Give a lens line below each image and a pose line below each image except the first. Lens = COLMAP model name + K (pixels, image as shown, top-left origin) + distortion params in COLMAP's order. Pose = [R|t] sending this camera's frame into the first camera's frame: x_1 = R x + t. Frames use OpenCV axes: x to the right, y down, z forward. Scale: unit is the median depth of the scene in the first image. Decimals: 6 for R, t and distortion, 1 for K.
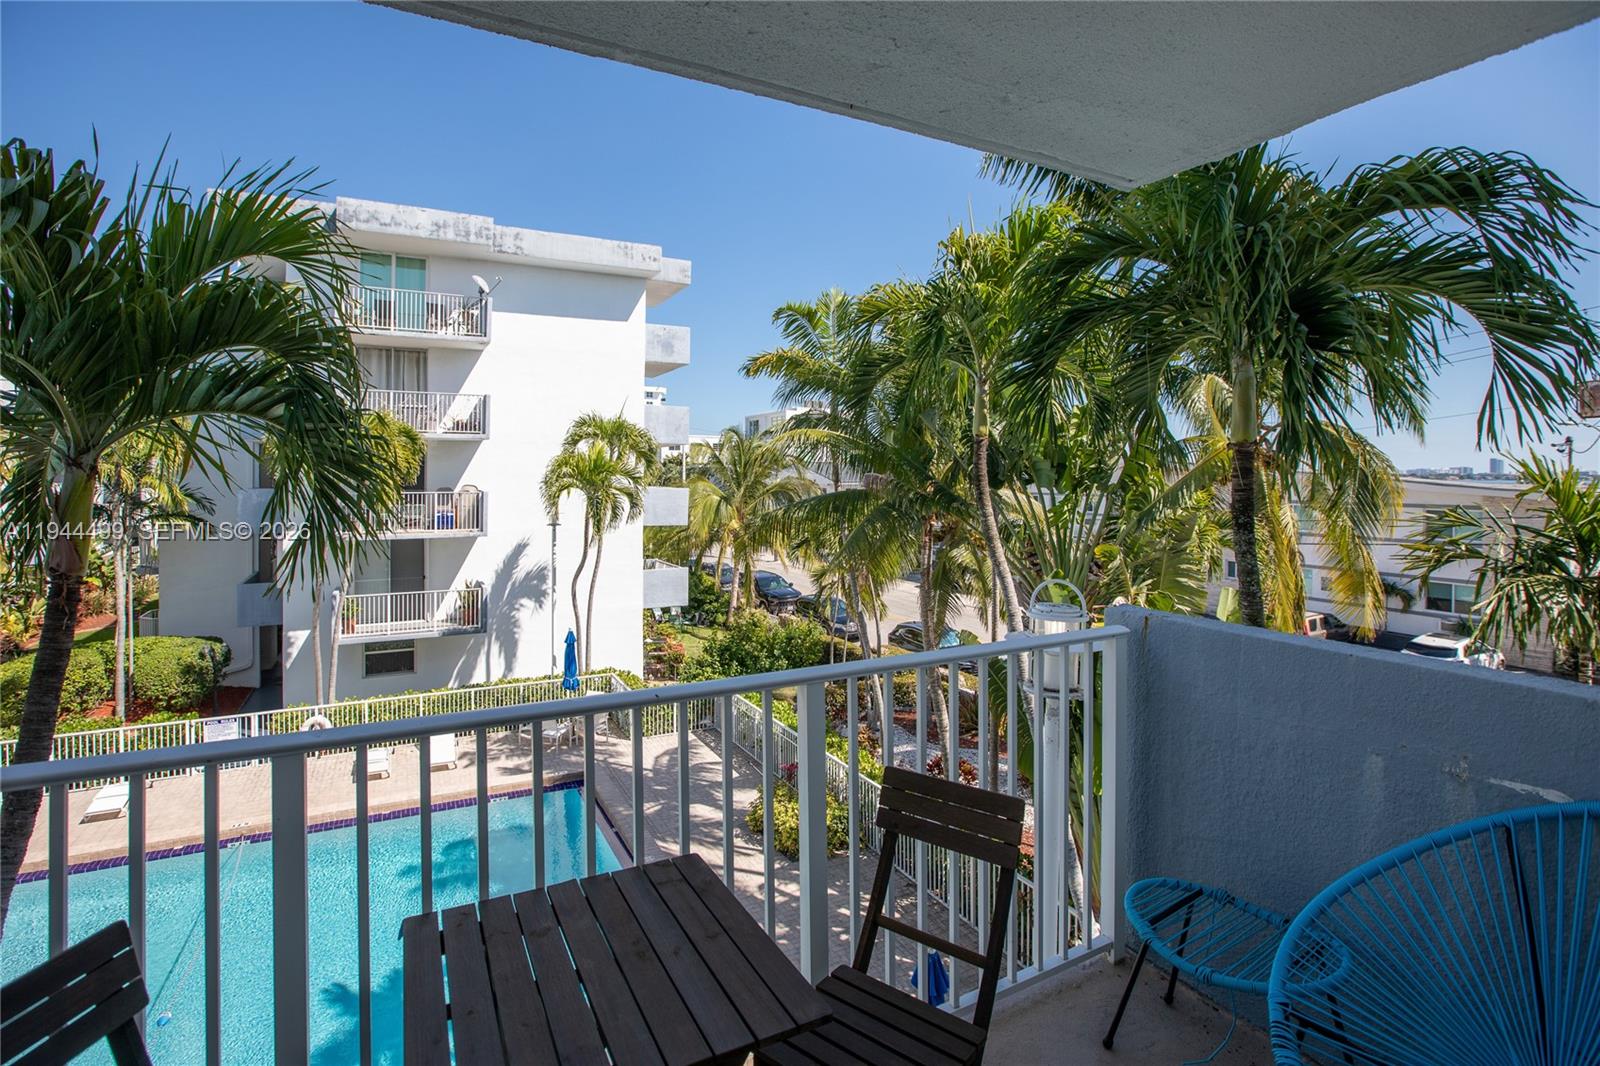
lens RADIAL K [[737.8, 0, 765.3], [0, 737.8, 465.9], [0, 0, 1]] dist [-0.042536, 0.009998]
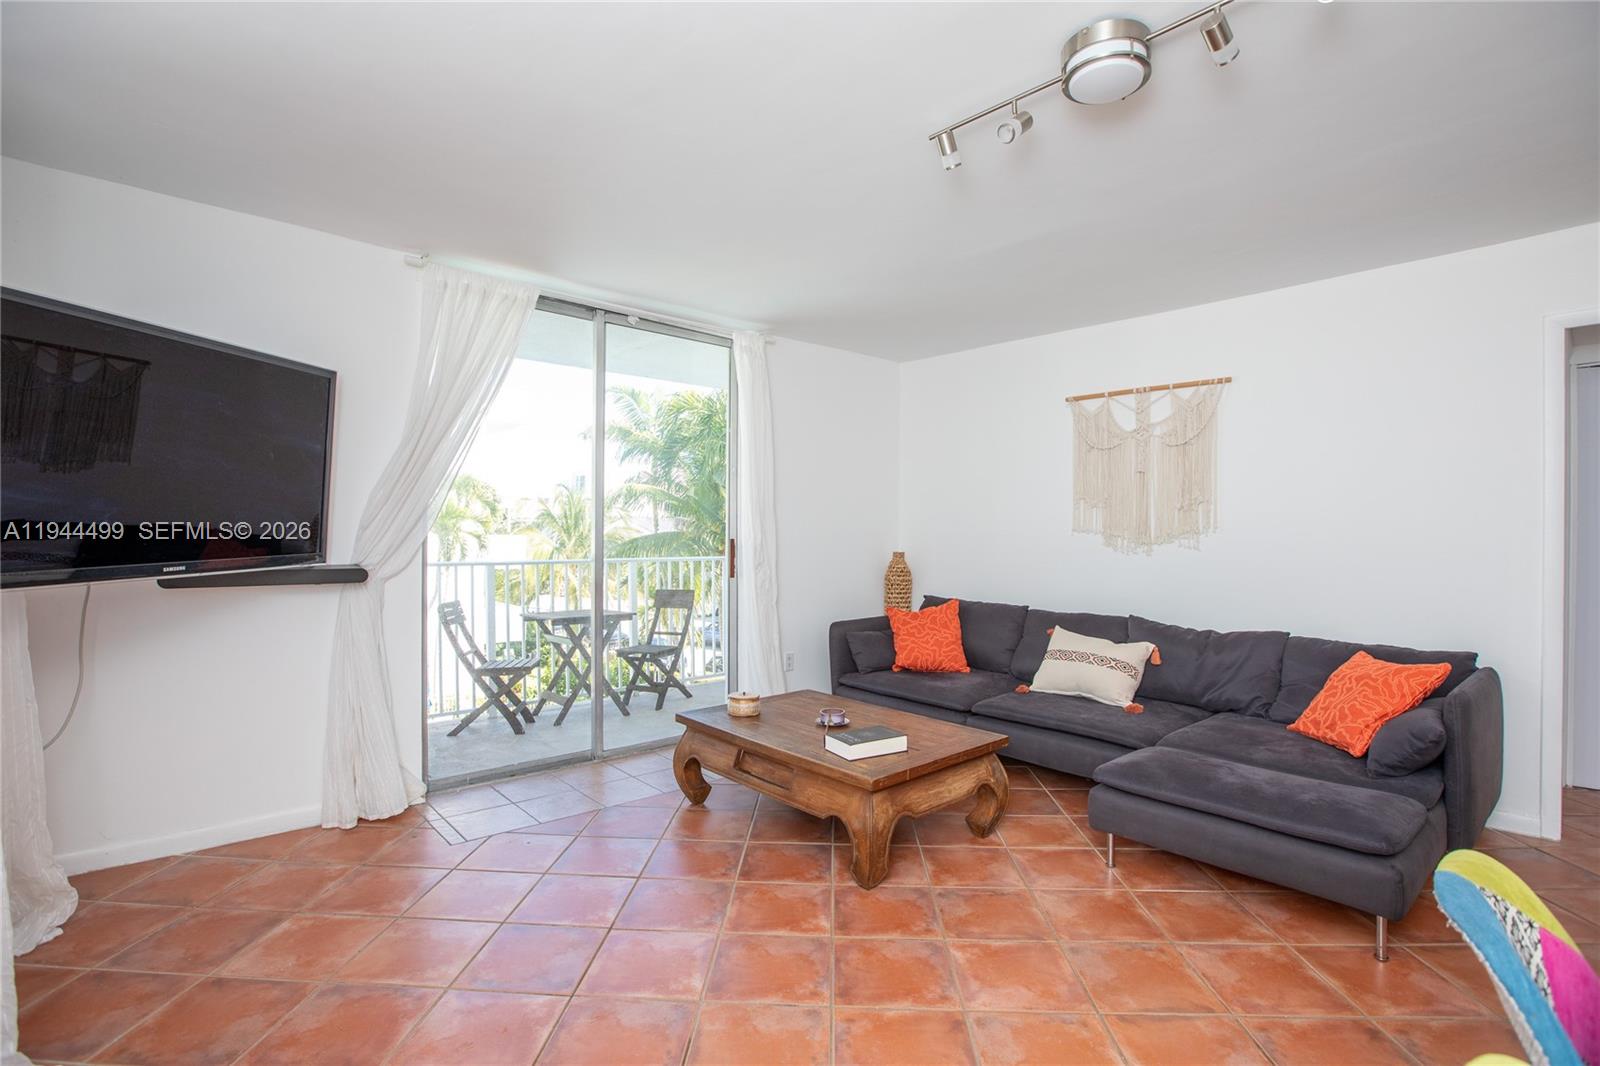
lens RADIAL K [[808.5, 0, 805.7], [0, 808.5, 534.6], [0, 0, 1]] dist [-0.021870, 0.005513]
pose [[0.964384, 0.007956, 0.264387, -0.023434], [-0.010034, 0.999928, 0.006510, 0.024590], [-0.264316, -0.008931, 0.964395, -0.421048]]
